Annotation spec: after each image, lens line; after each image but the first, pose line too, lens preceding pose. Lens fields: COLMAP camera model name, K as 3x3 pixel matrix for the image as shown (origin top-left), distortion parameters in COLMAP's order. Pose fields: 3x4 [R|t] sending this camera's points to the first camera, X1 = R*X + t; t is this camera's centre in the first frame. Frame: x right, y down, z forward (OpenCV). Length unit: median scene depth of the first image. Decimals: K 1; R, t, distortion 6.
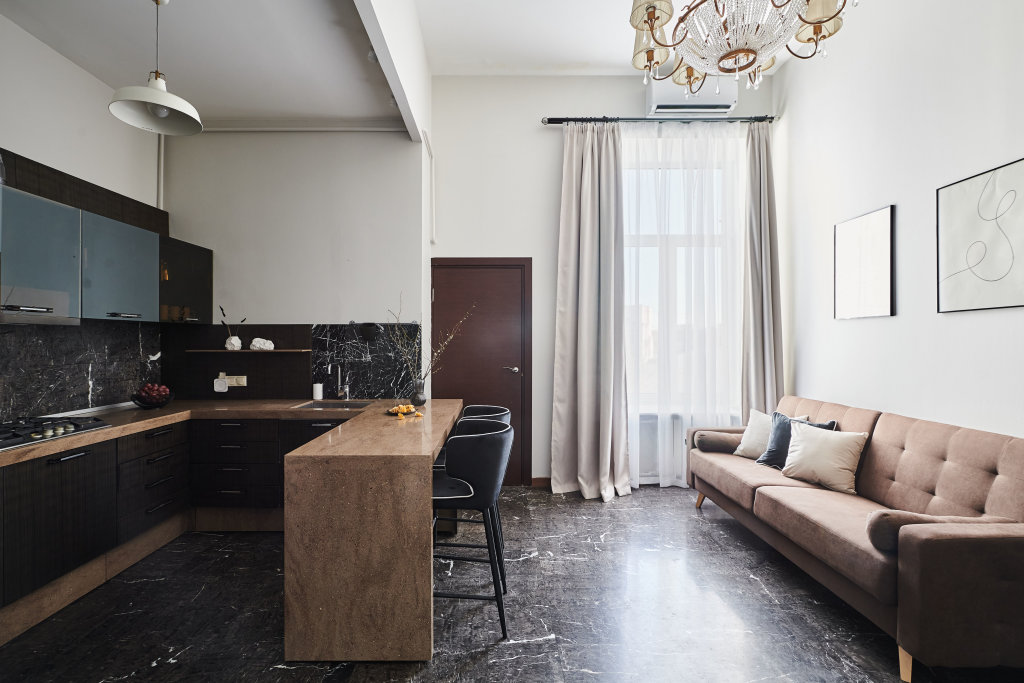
lens RADIAL K [[469.2, 0, 509.5], [0, 469.2, 346.2], [0, 0, 1]] dist [-0.002026, 0.000040]
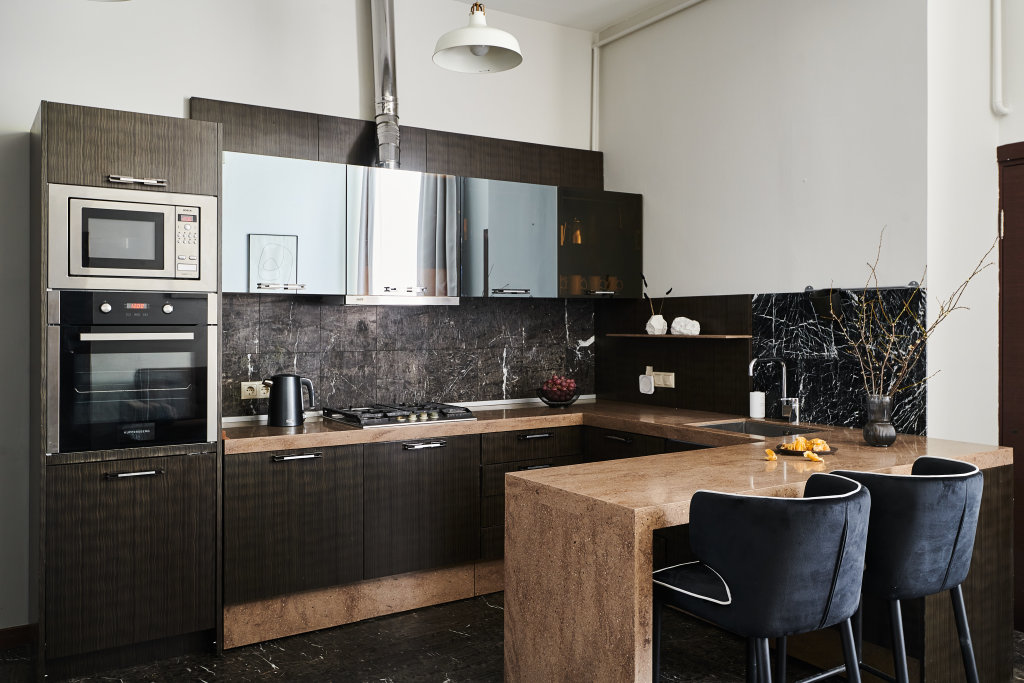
lens RADIAL K [[858.7, 0, 528.8], [0, 858.7, 330.7], [0, 0, 1]] dist [0.004104, -0.003647]
pose [[0.531563, 0.007419, -0.846986, 0.390561], [-0.007287, 0.999965, 0.004185, -0.001667], [0.846987, 0.003948, 0.531599, 0.162738]]
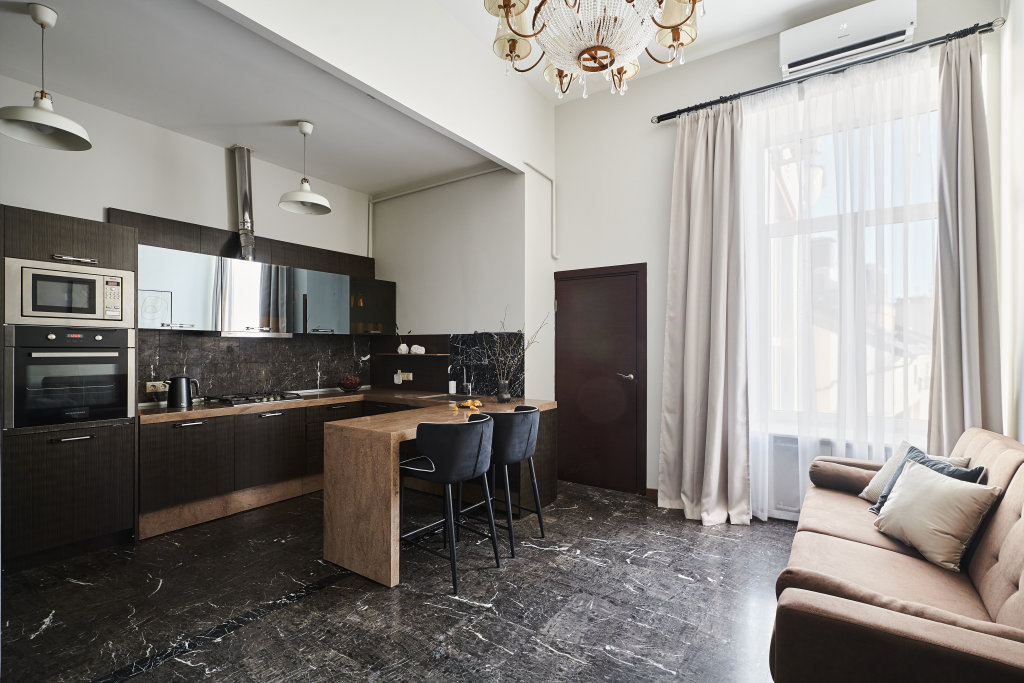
lens RADIAL K [[473.8, 0, 534.1], [0, 473.8, 354.7], [0, 0, 1]] dist [-0.000914, -0.000149]
pose [[0.826699, 0.010730, -0.562542, 0.513776], [-0.009196, 0.999942, 0.005560, -0.000381], [0.562569, 0.000577, 0.826750, 0.065898]]
